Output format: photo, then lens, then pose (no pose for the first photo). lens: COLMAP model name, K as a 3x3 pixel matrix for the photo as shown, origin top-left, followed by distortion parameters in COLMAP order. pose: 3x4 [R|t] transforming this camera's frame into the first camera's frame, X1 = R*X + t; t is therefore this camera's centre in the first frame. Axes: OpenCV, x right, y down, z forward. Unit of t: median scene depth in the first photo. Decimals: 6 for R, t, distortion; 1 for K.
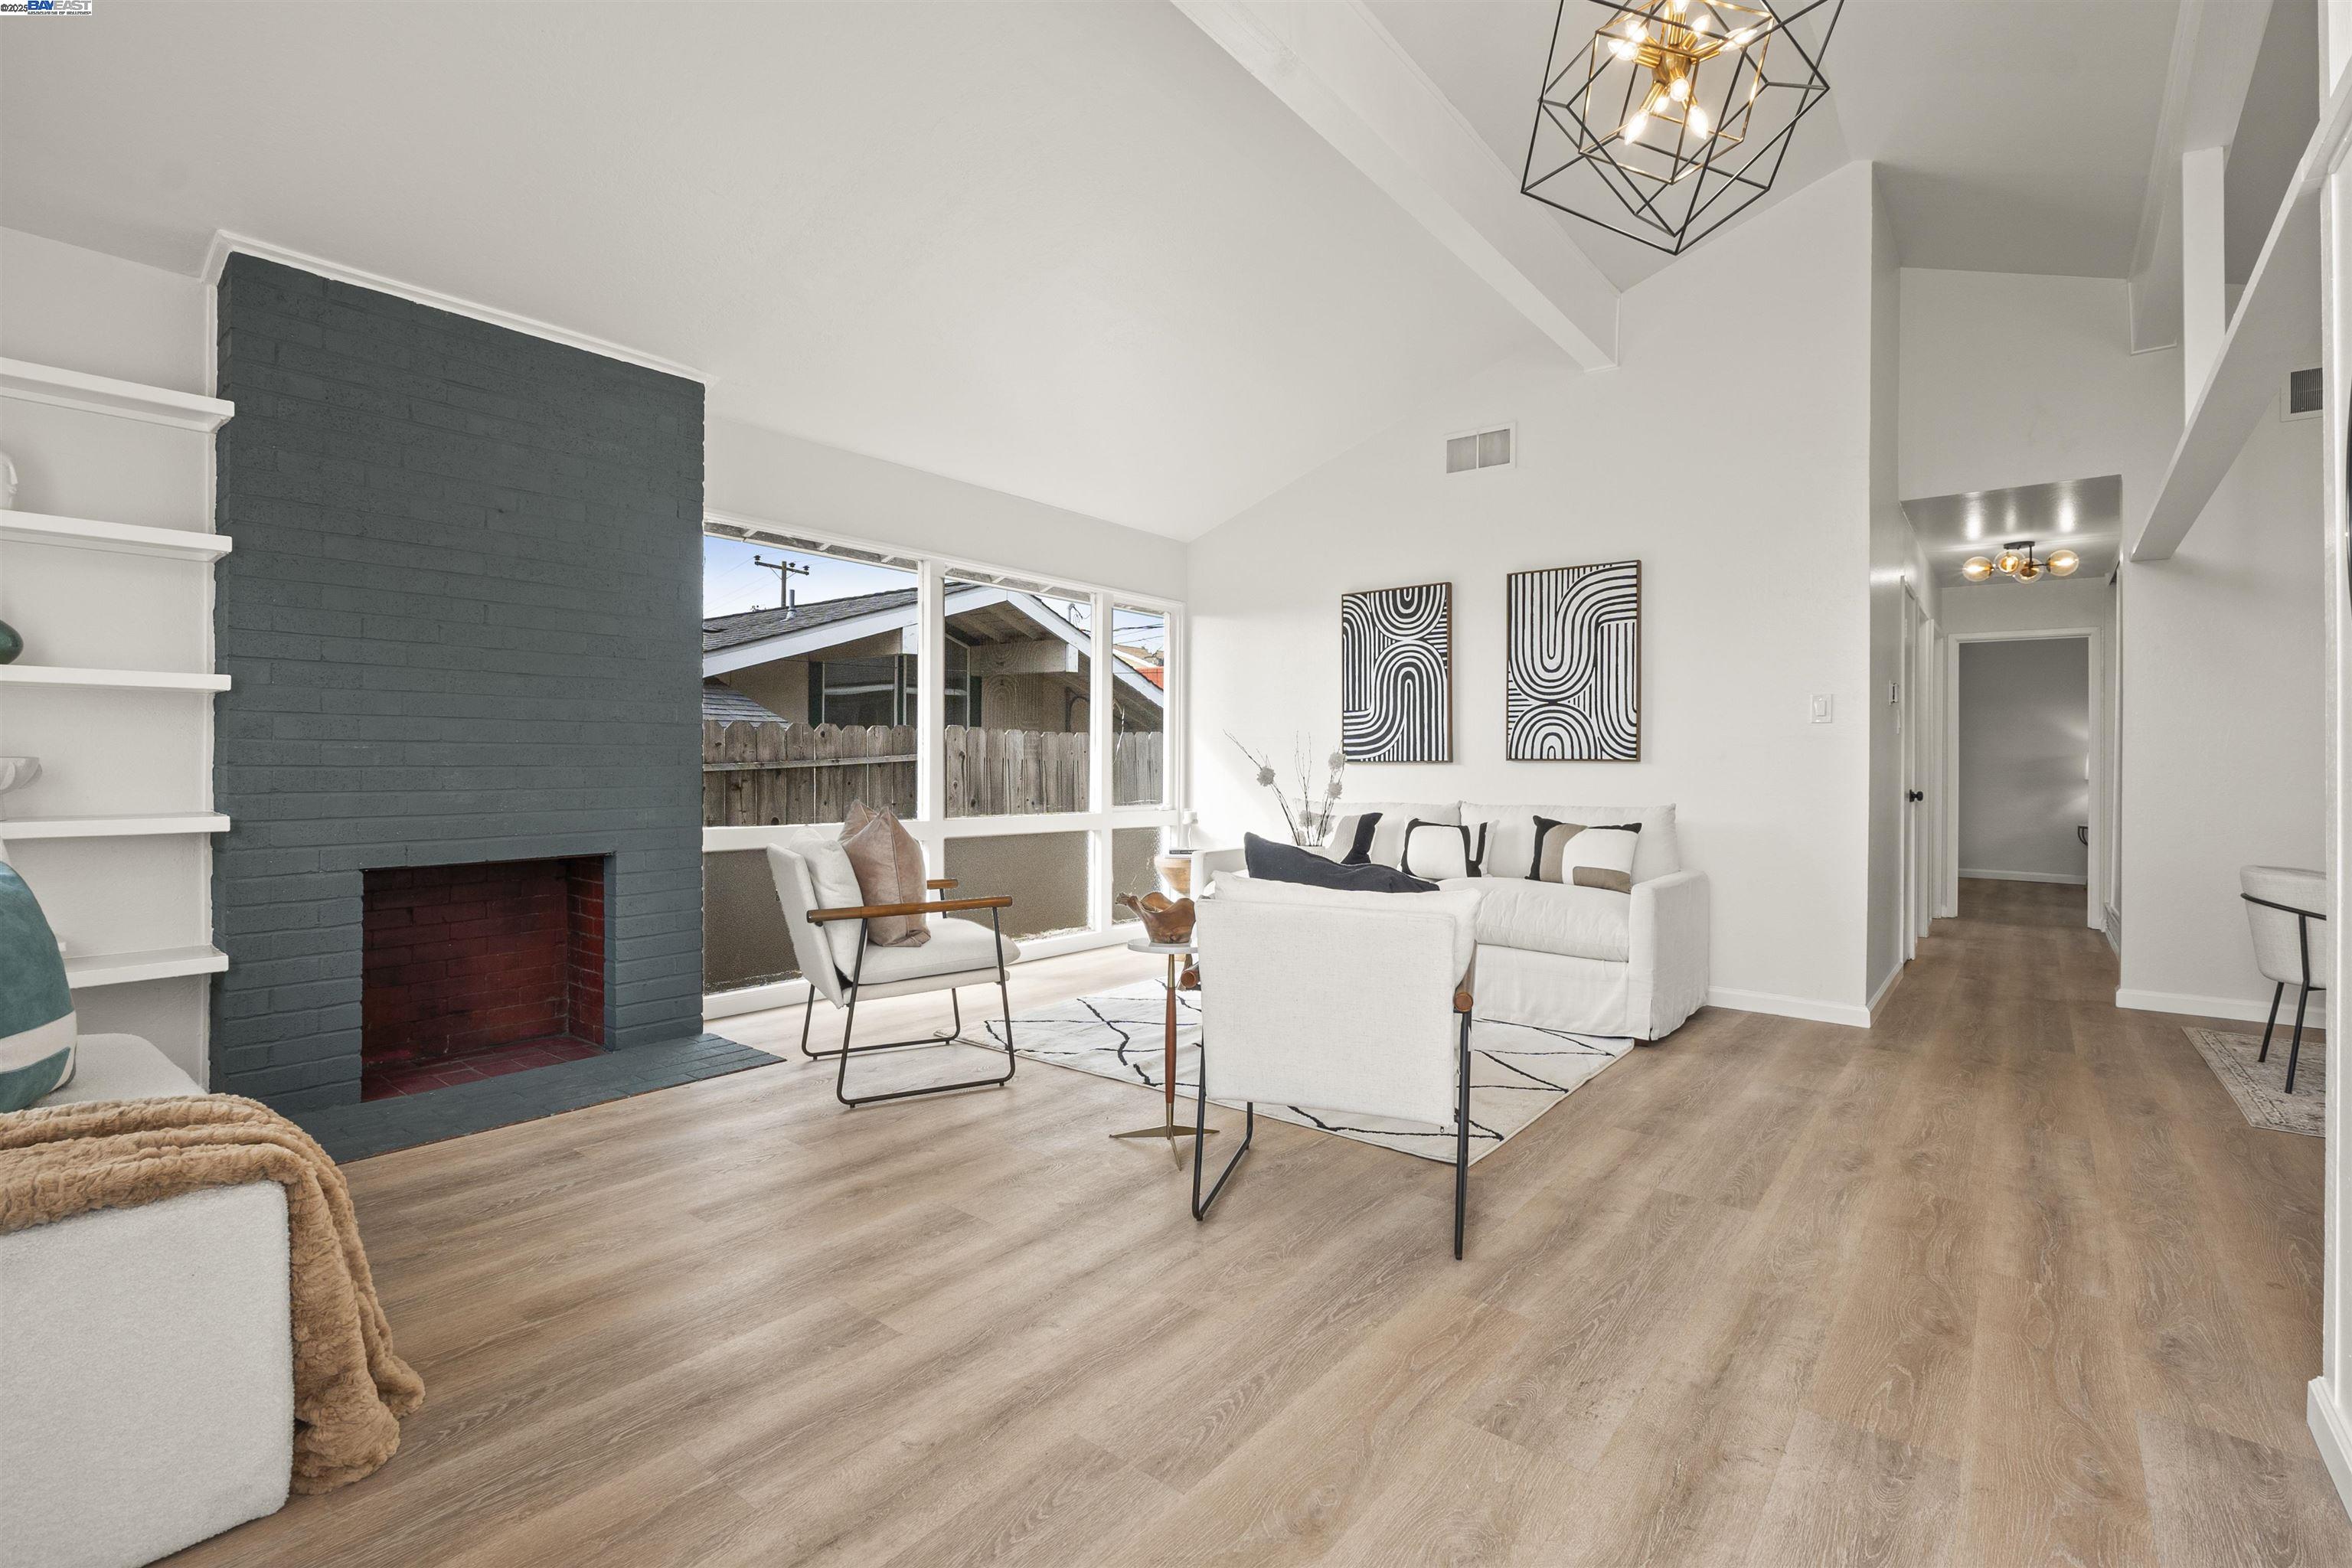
lens RADIAL K [[1073.0, 0, 1183.2], [0, 1073.0, 767.4], [0, 0, 1]] dist [-0.010432, 0.001581]
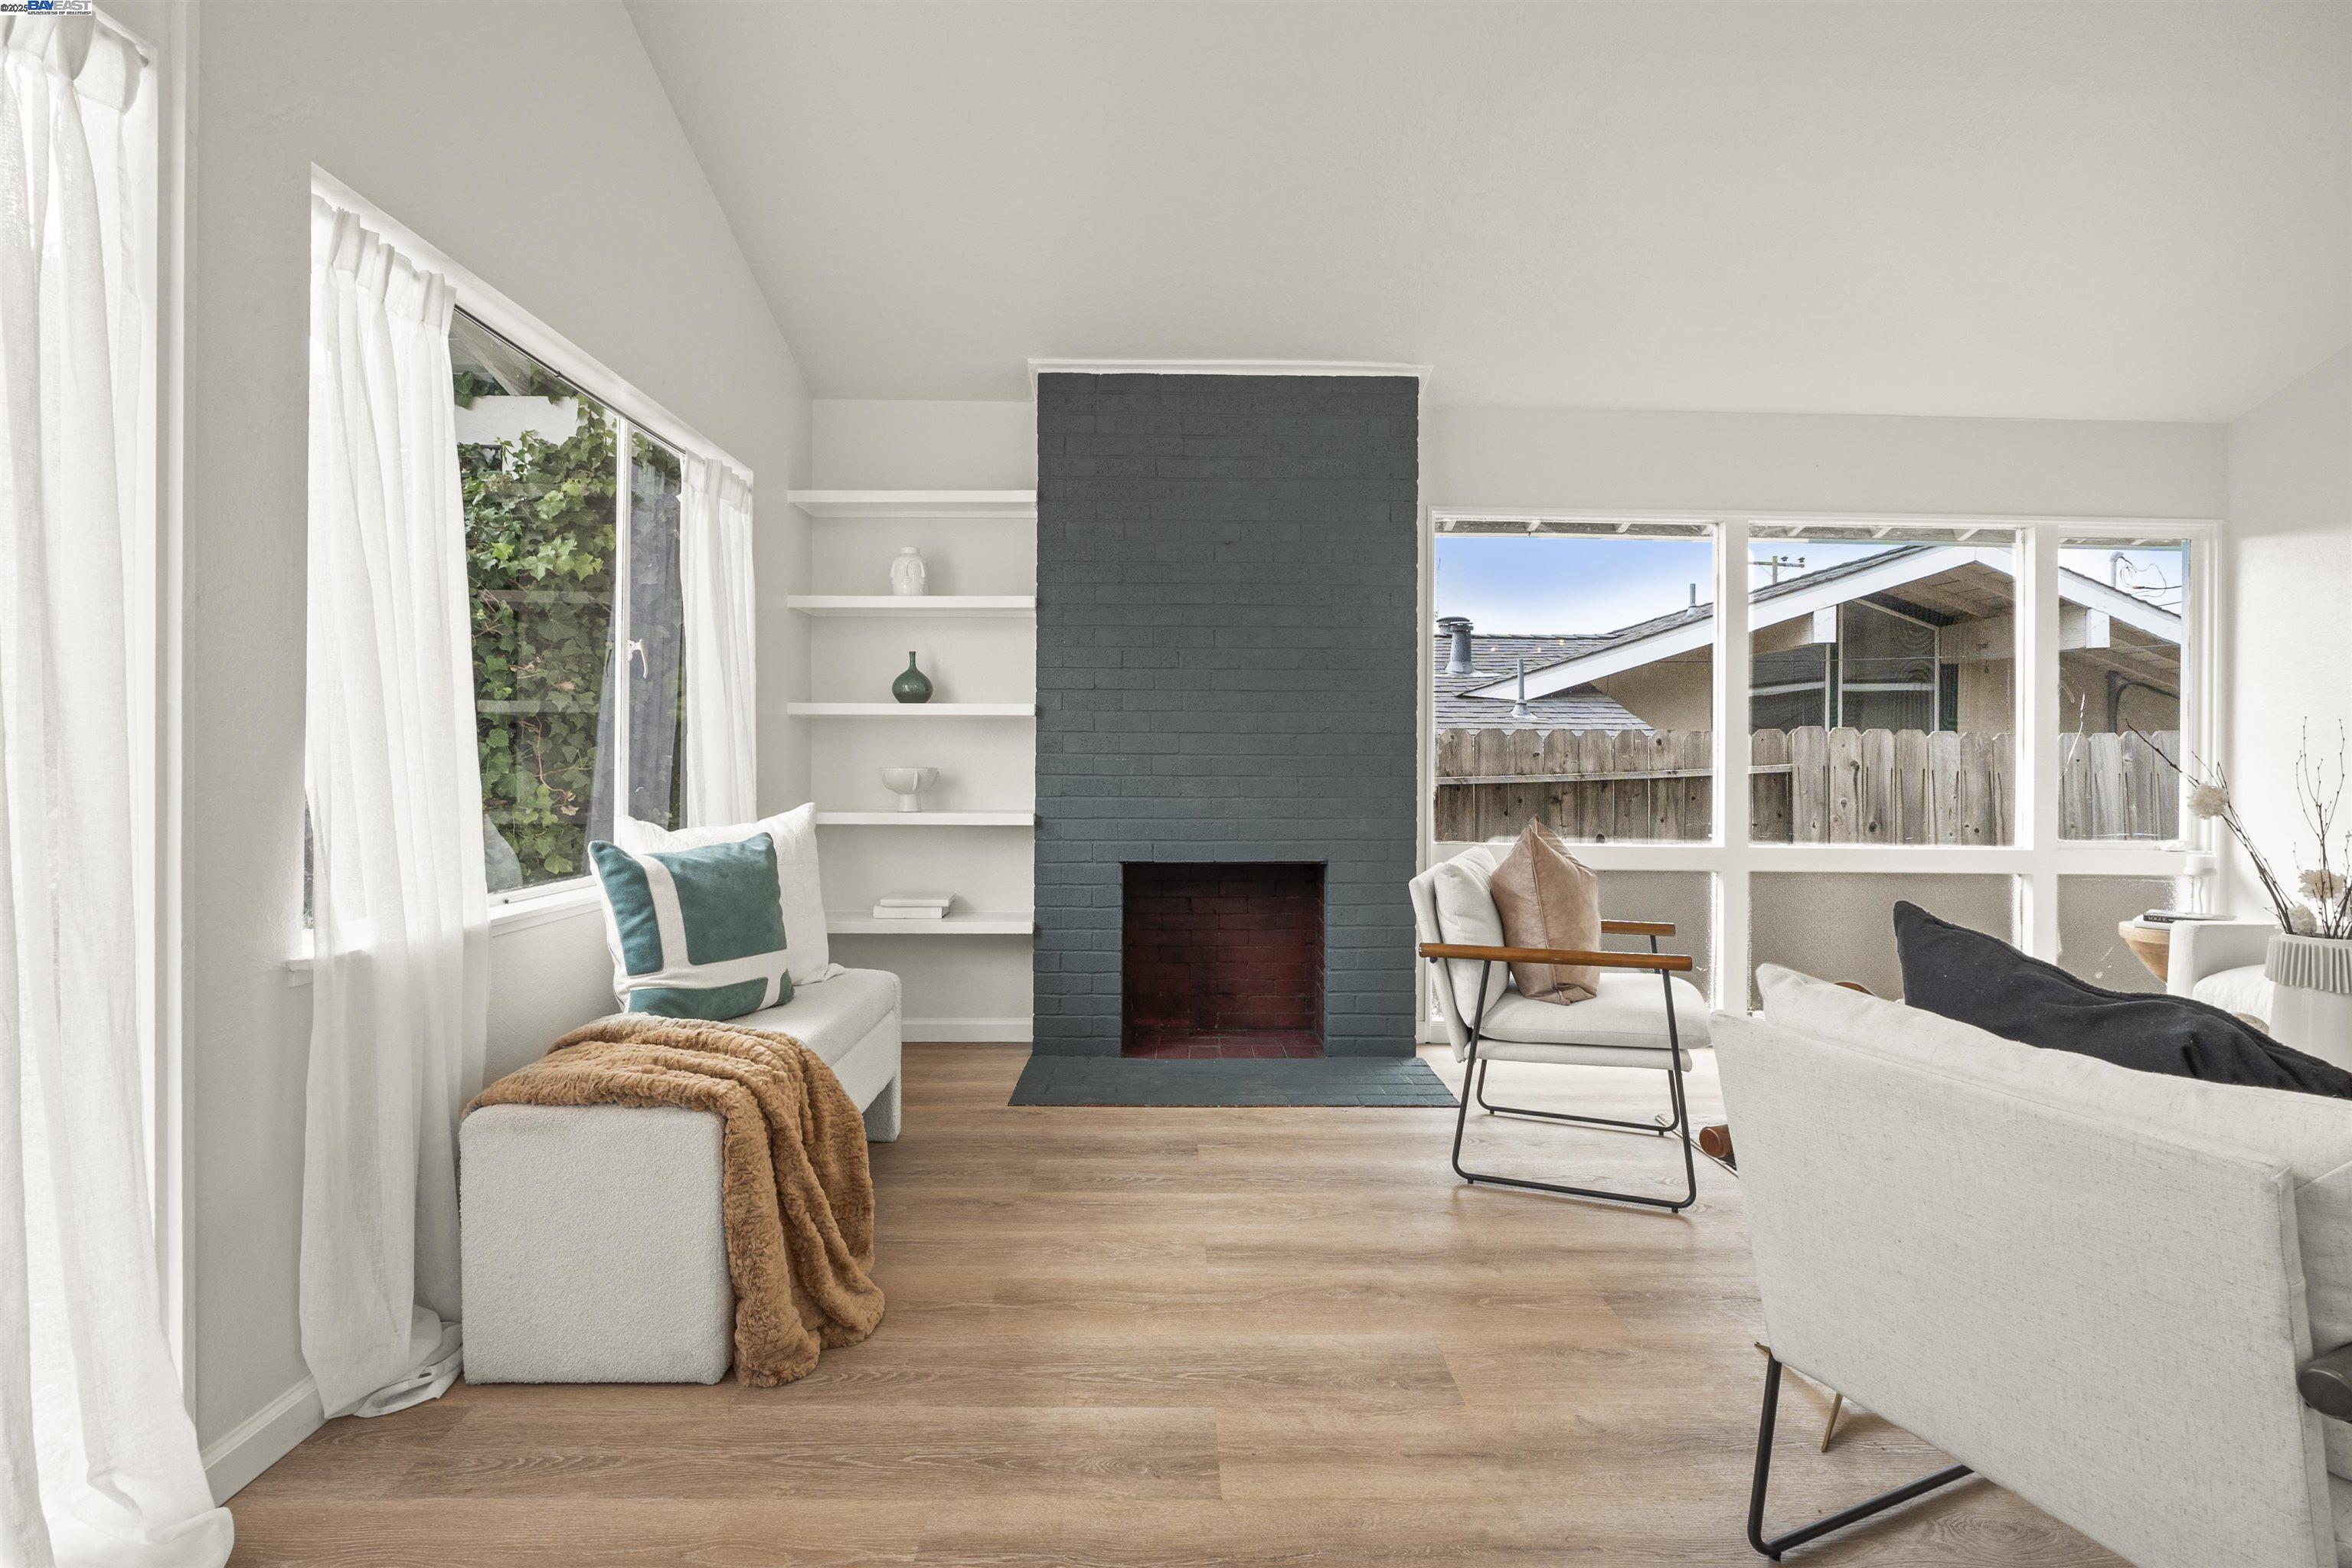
lens RADIAL K [[1073.0, 0, 1176.6], [0, 1073.0, 774.7], [0, 0, 1]] dist [-0.010432, 0.001581]
pose [[0.631845, 0.003493, -0.775087, 0.194088], [-0.006895, 0.999976, -0.001114, -0.000875], [0.775064, 0.006048, 0.631854, 0.284955]]
